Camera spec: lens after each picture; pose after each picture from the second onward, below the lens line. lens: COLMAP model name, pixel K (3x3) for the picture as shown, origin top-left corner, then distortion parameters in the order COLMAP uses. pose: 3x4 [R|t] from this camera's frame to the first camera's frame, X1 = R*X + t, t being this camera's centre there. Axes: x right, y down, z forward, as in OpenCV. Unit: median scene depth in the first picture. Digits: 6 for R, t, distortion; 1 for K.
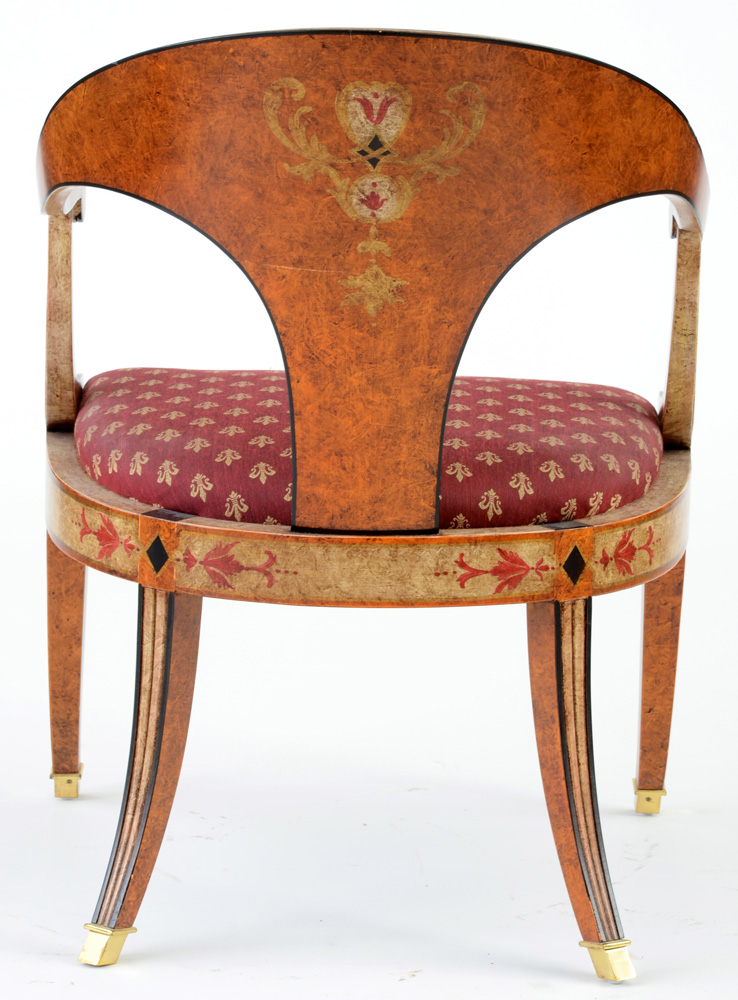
lens RADIAL K [[4261.2, 0, 366.0], [0, 4261.2, 499.8], [0, 0, 1]] dist [0.315568, 0.000000]
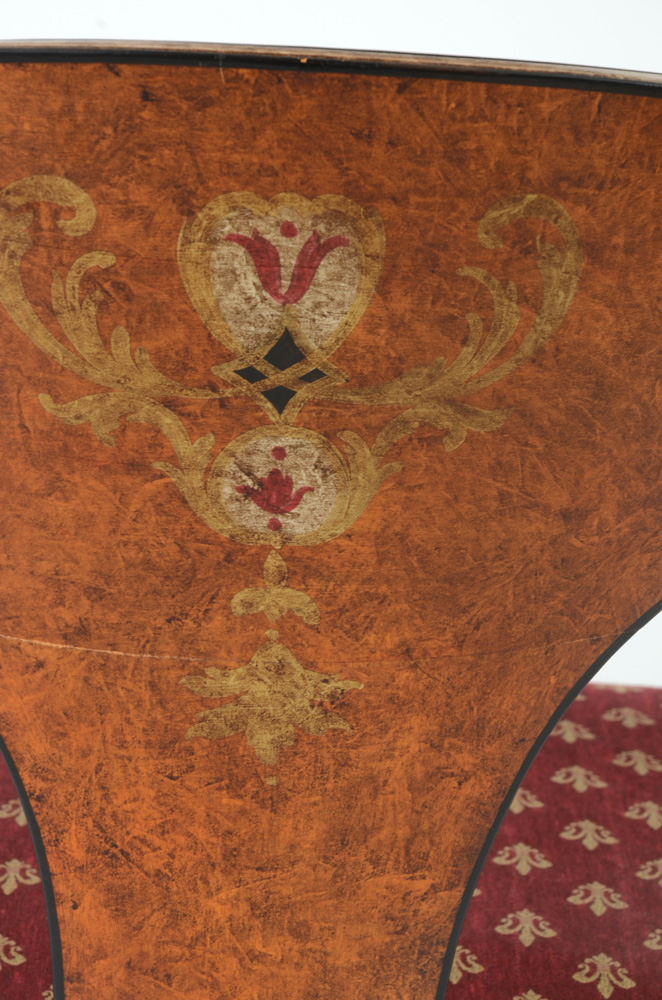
lens RADIAL K [[4320.6, 0, 339.5], [0, 4320.6, 501.4], [0, 0, 1]] dist [1.219153, 0.000000]
pose [[0.999521, 0.012680, 0.028235, -0.003483], [-0.014214, 0.998396, 0.054810, -0.090479], [-0.027495, -0.055185, 0.998098, 0.614999]]
